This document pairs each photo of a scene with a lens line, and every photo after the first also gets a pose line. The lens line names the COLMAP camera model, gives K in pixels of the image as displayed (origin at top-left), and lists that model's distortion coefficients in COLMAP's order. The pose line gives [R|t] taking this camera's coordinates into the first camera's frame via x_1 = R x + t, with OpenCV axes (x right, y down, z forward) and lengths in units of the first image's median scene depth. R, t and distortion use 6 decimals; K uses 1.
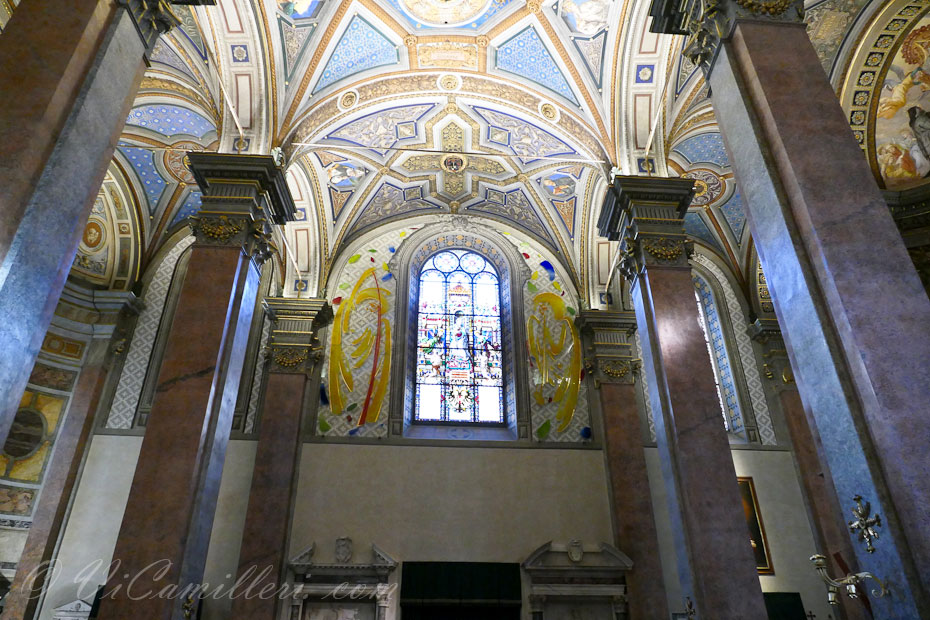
lens RADIAL K [[659.2, 0, 463.1], [0, 659.2, 311.6], [0, 0, 1]] dist [-0.030021, 0.016315]
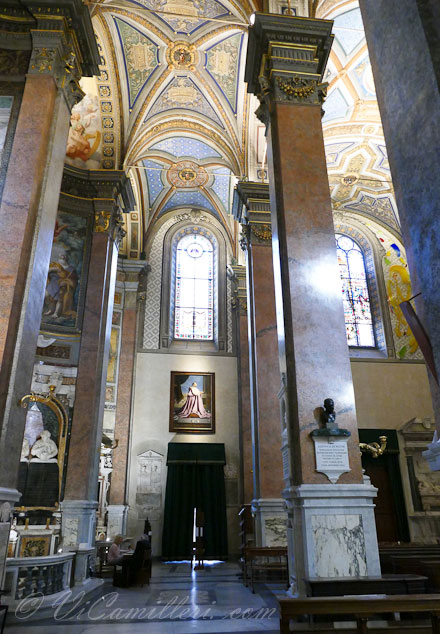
lens RADIAL K [[470.0, 0, 211.6], [0, 470.0, 328.9], [0, 0, 1]] dist [-0.021367, 0.000120]
pose [[0.998532, 0.017101, 0.051386, -0.388507], [-0.025726, 0.984727, 0.172192, -0.062893], [-0.047656, -0.173261, 0.983722, -0.115374]]
